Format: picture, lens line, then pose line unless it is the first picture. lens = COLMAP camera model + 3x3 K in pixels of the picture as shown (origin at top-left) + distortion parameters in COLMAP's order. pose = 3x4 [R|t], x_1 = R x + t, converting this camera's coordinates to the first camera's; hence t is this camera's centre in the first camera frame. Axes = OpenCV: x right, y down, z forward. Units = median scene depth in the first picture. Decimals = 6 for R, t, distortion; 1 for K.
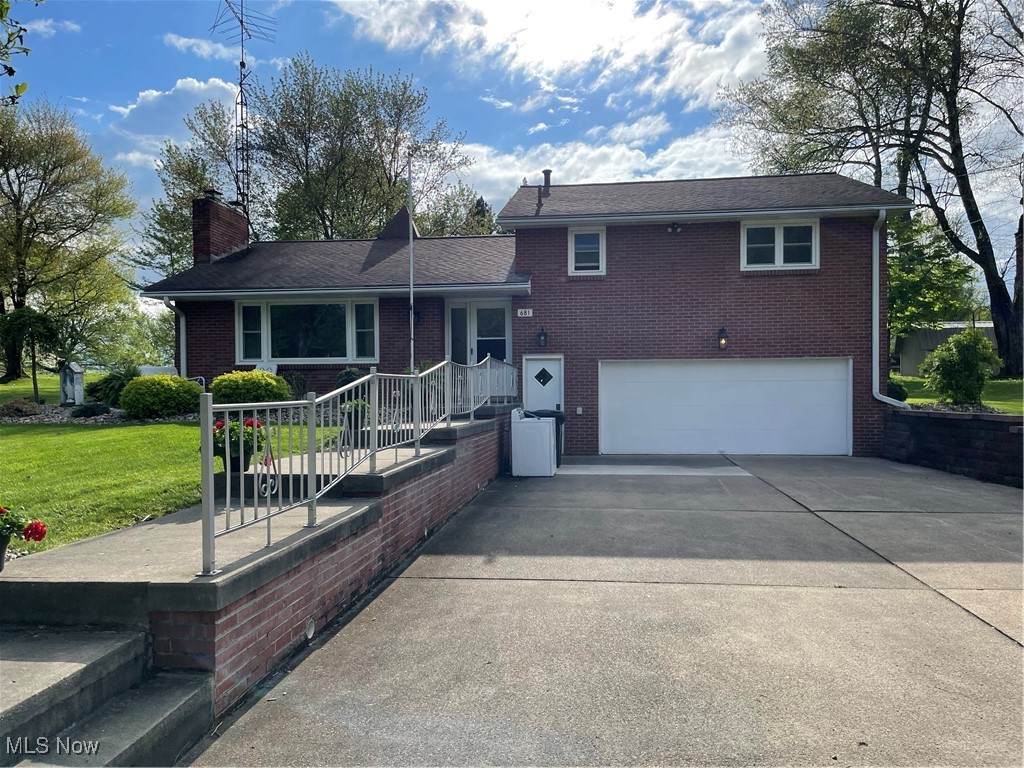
lens RADIAL K [[834.6, 0, 512.0], [0, 834.6, 384.0], [0, 0, 1]] dist [0.013249, -0.002885]
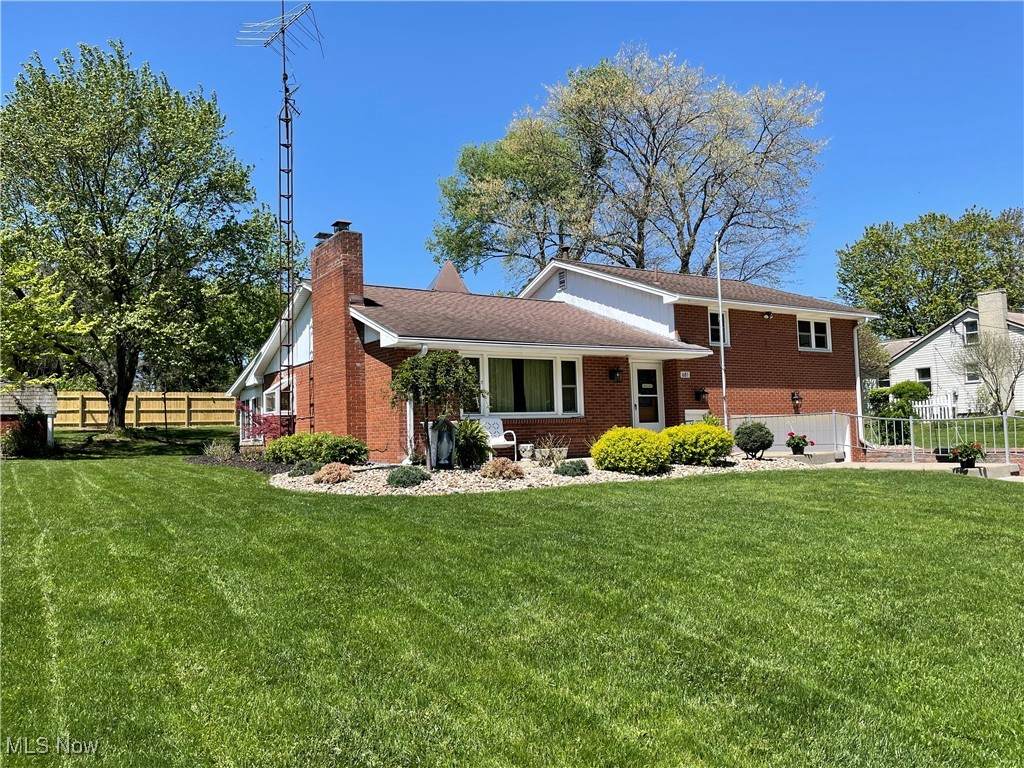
lens RADIAL K [[834.6, 0, 512.0], [0, 834.6, 384.0], [0, 0, 1]] dist [0.013249, -0.002885]
pose [[0.759512, 0.029943, 0.649804, -0.907467], [0.013591, 0.997991, -0.061873, -0.003606], [-0.650351, 0.055825, 0.757579, 0.256356]]
